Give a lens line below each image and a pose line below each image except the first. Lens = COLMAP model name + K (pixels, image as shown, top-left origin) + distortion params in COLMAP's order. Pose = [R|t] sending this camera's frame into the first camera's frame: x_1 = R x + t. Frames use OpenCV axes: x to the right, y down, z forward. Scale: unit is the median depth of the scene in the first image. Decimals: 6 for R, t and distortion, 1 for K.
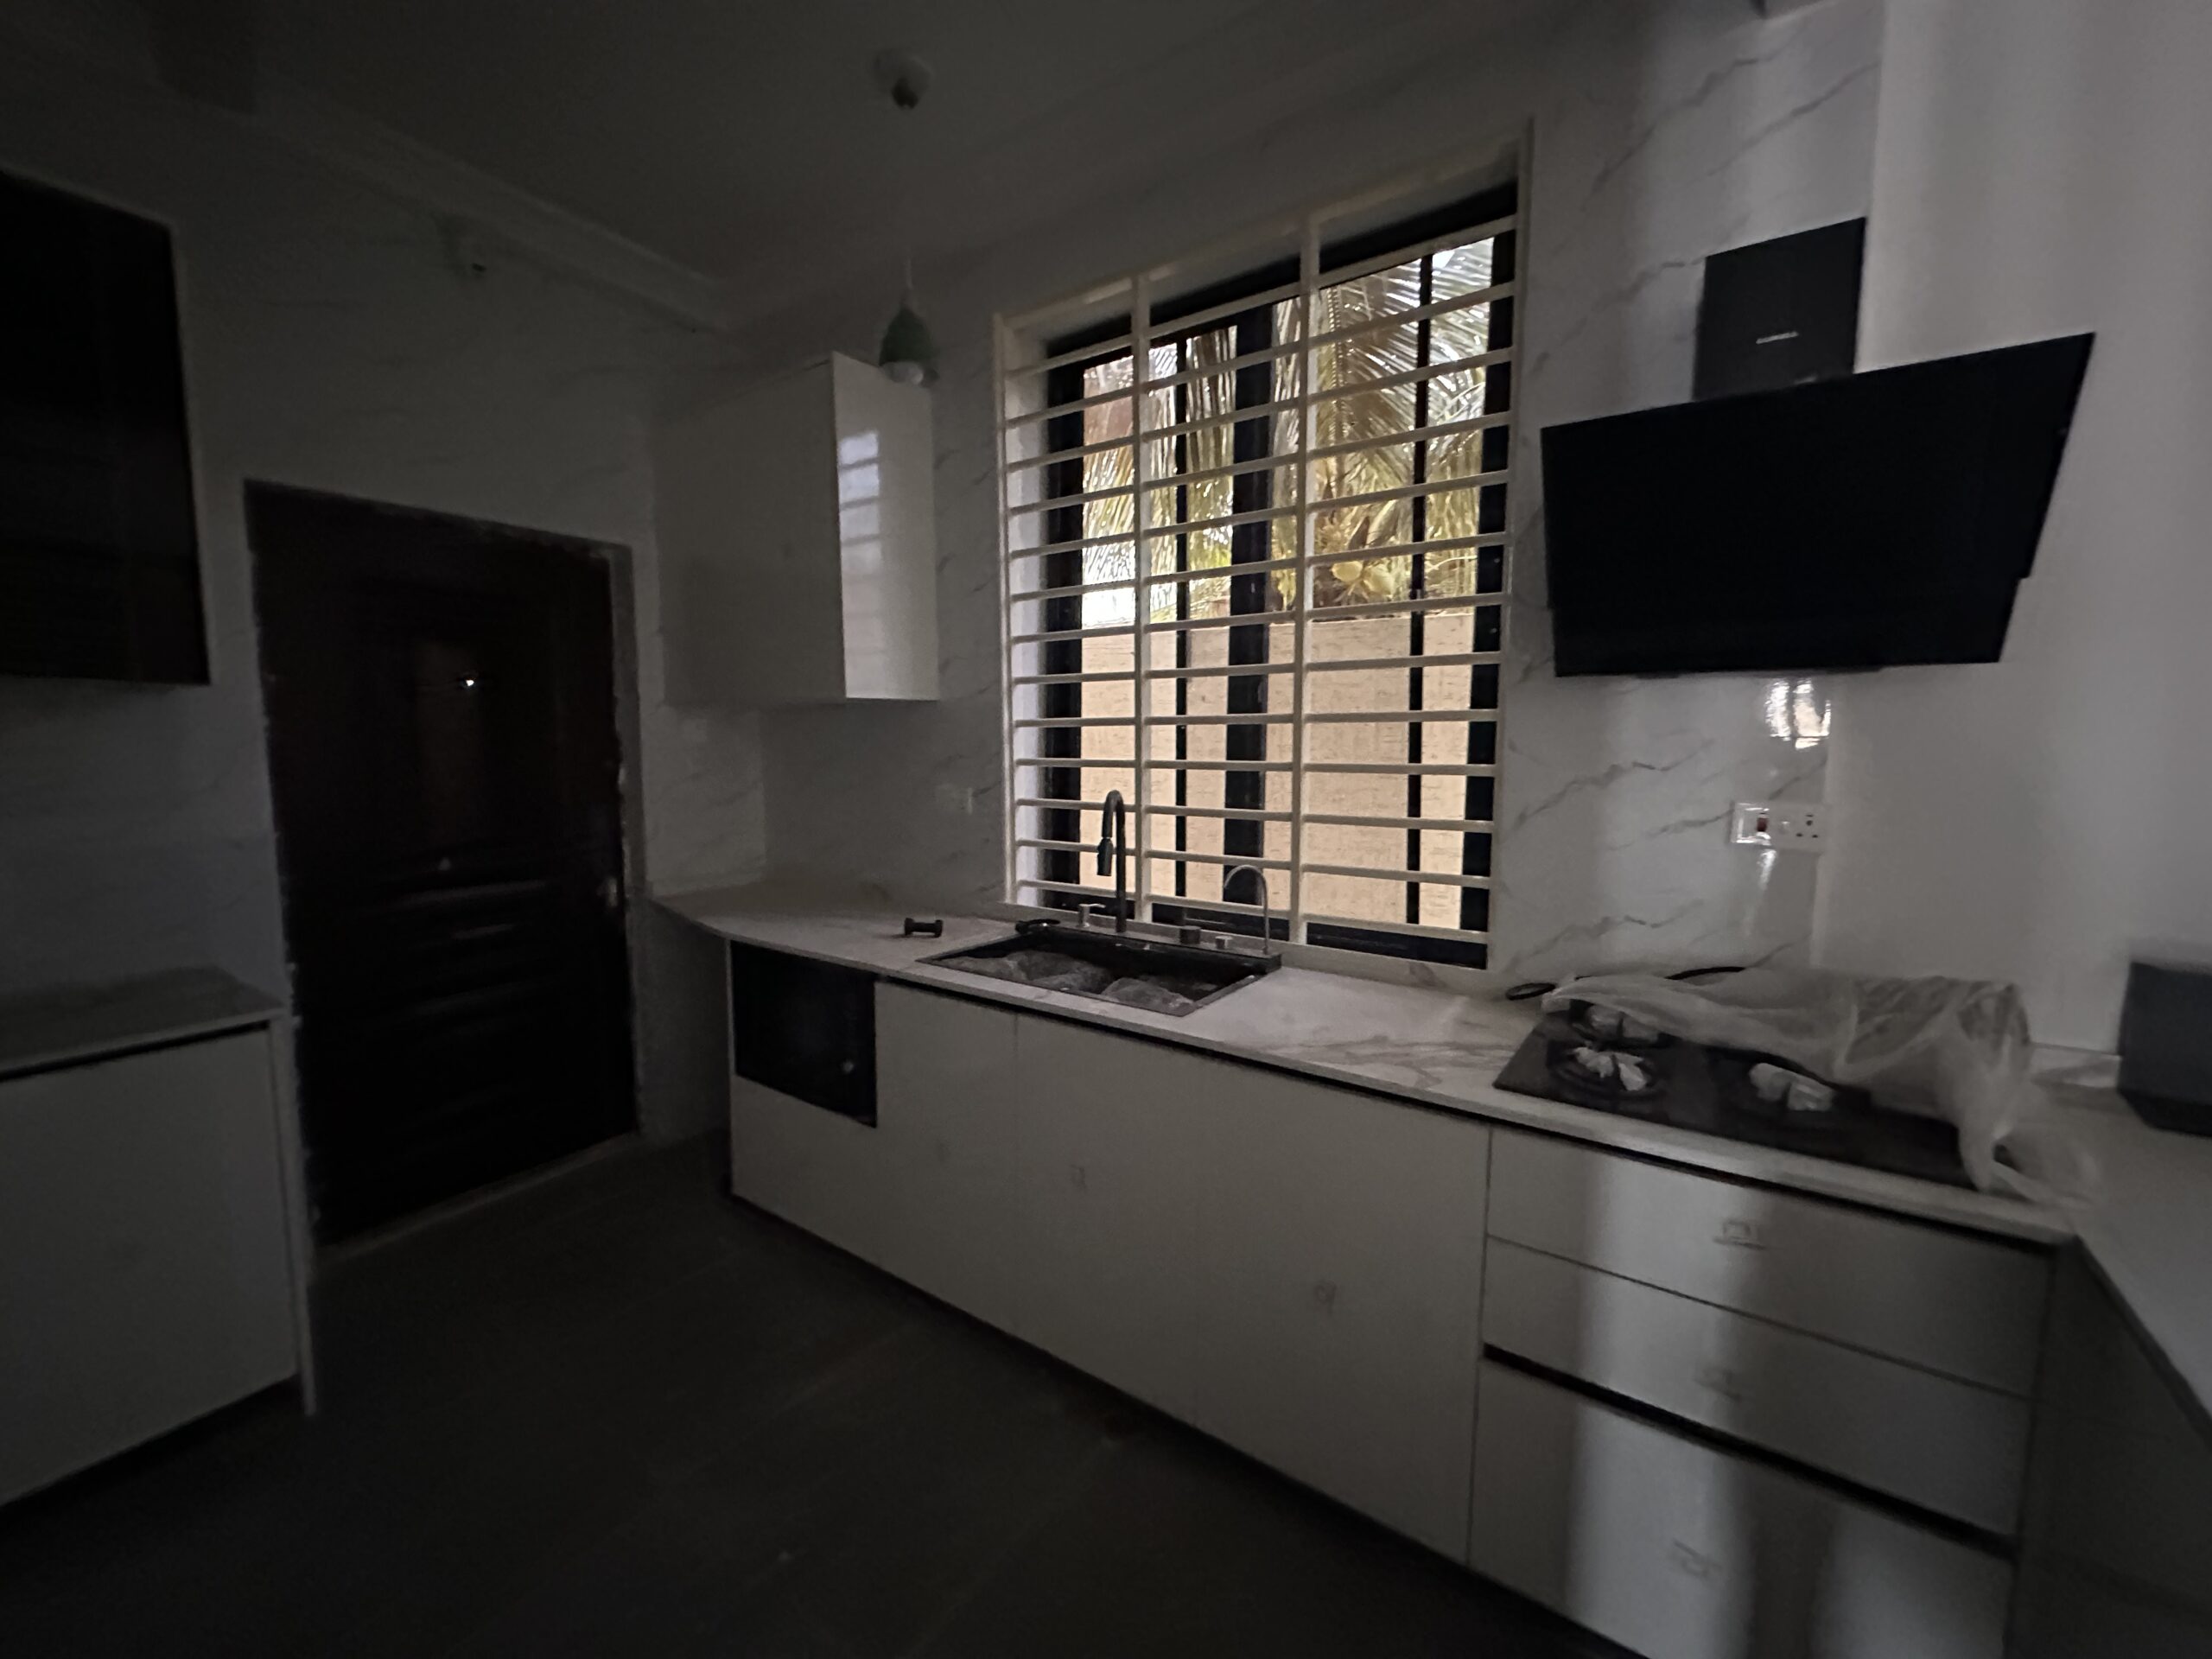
lens RADIAL K [[886.8, 0, 1090.0], [0, 886.8, 829.3], [0, 0, 1]] dist [-0.003570, 0.000881]
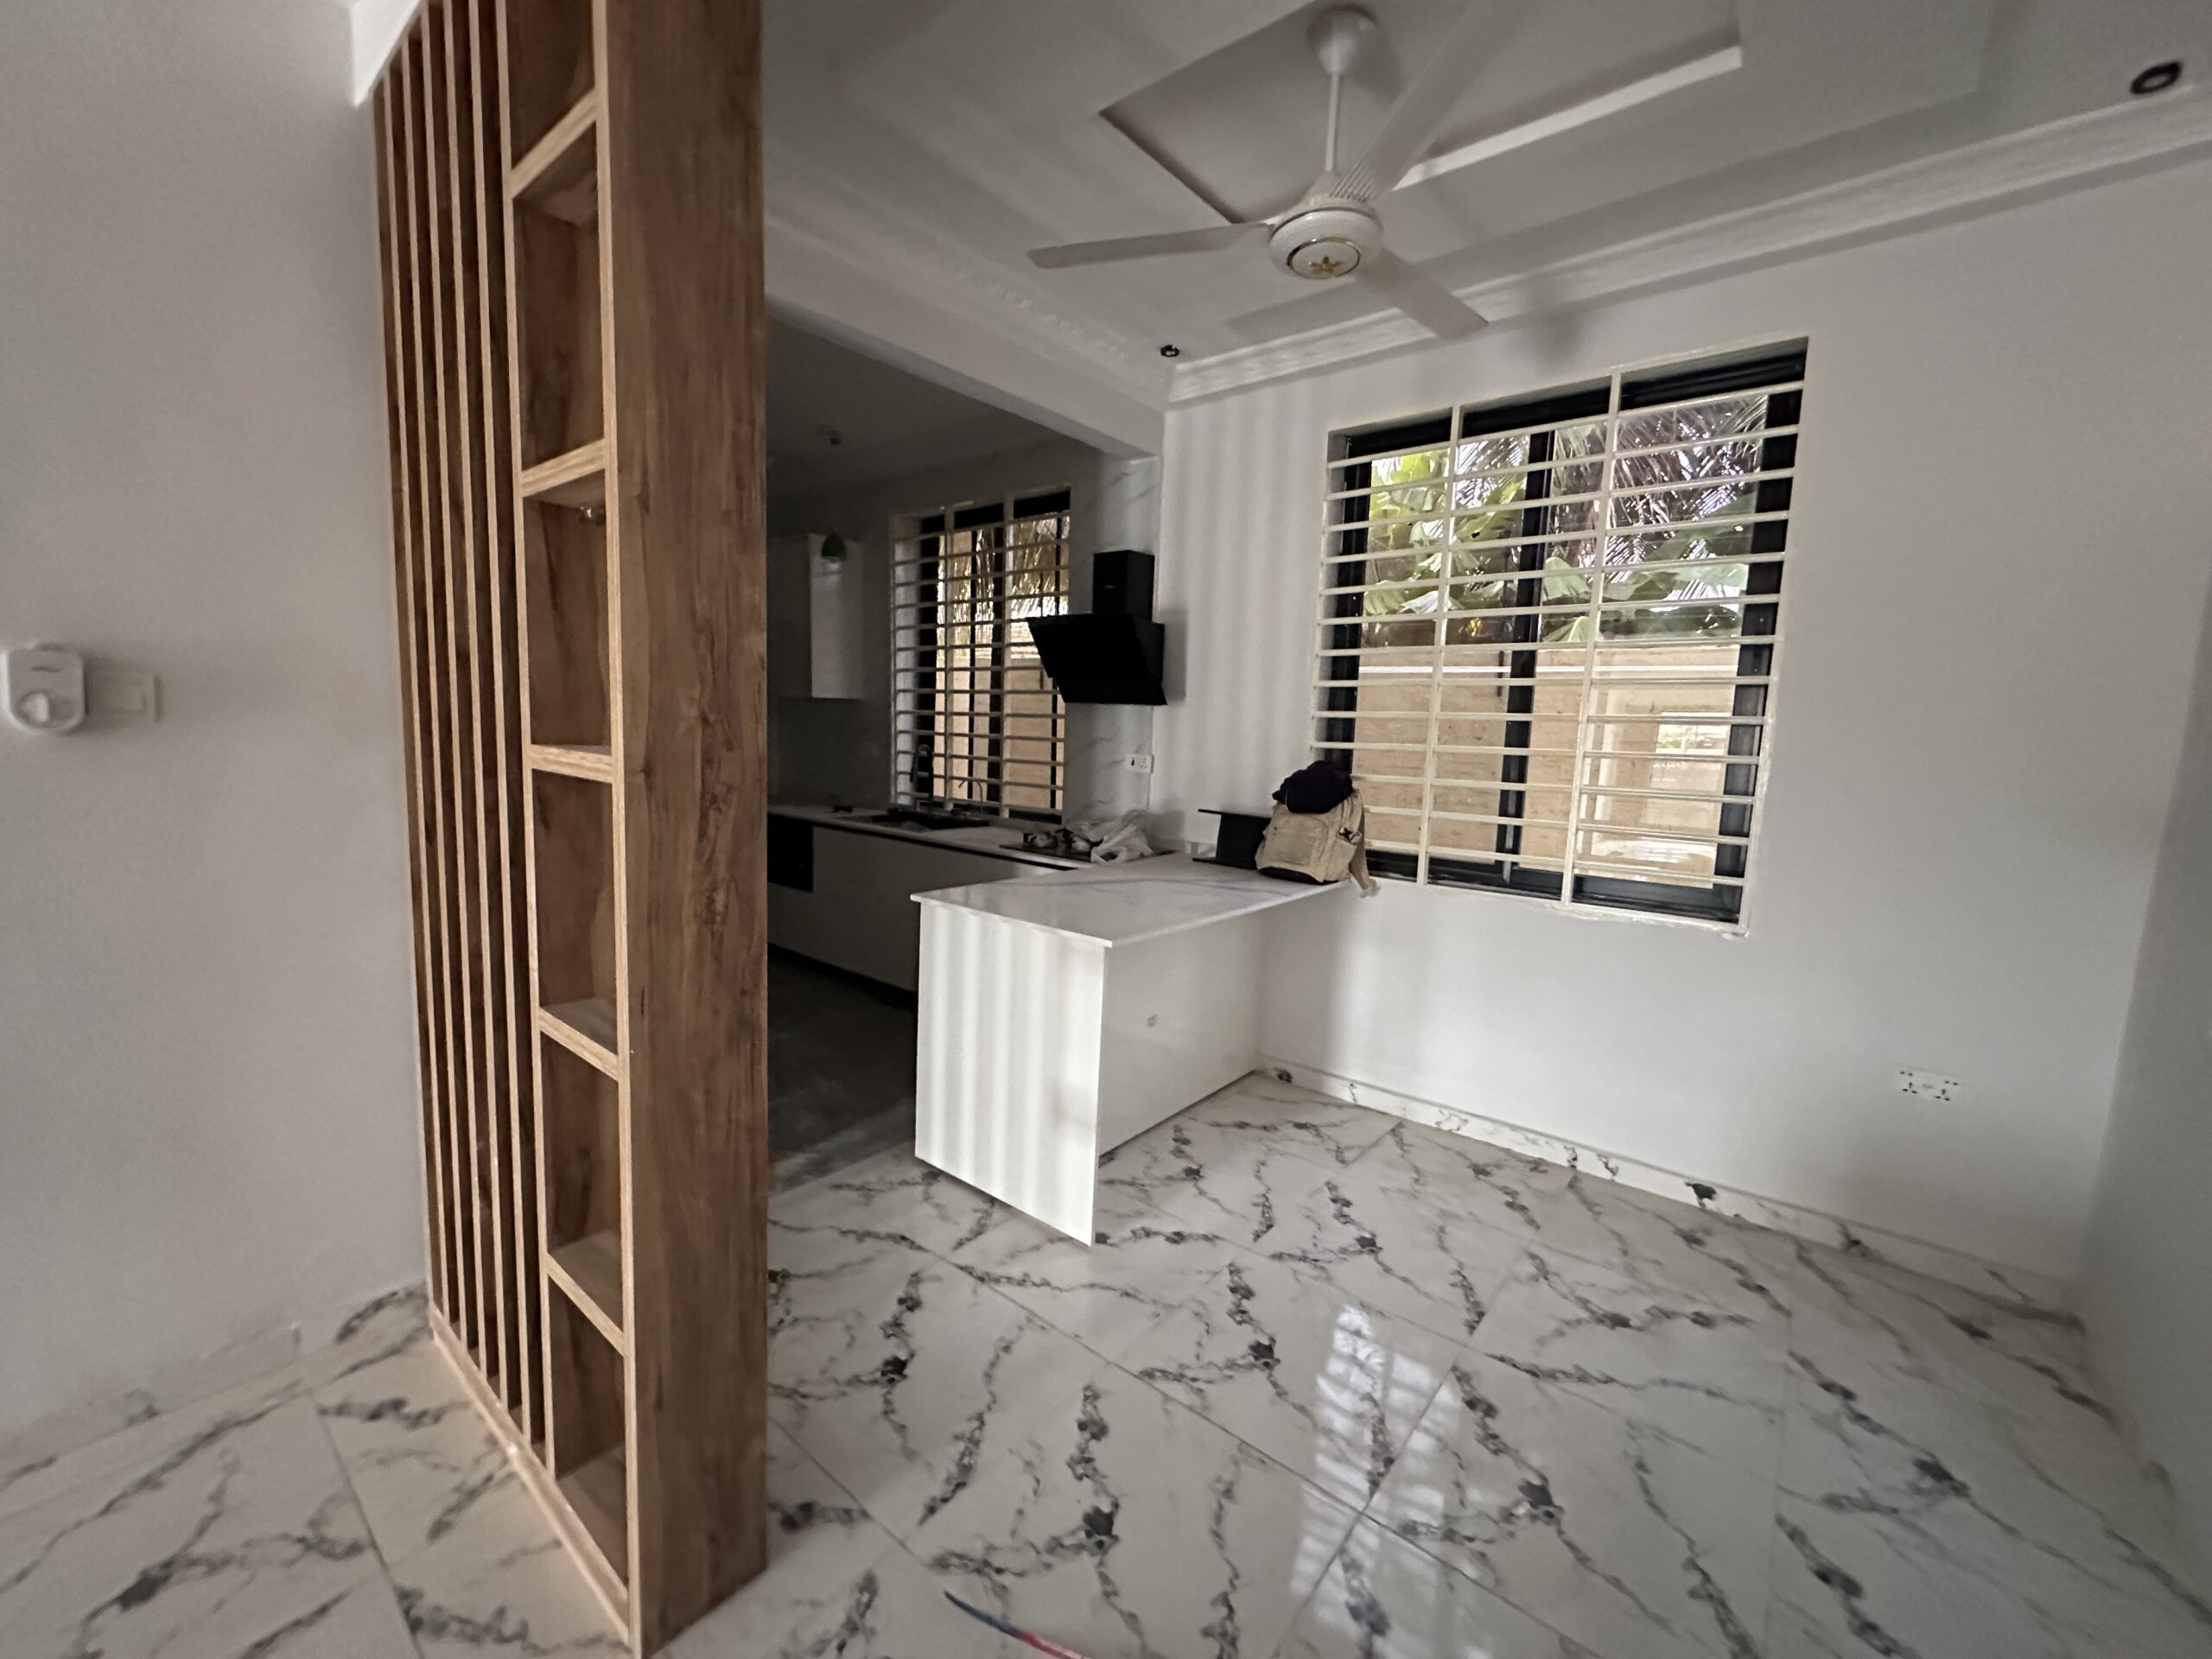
lens RADIAL K [[886.8, 0, 1117.5], [0, 886.8, 832.1], [0, 0, 1]] dist [-0.003570, 0.000881]
pose [[0.997174, 0.038958, -0.064244, 0.579419], [-0.037458, 0.999001, 0.024384, 0.089387], [0.065129, -0.021909, 0.997636, -1.025239]]
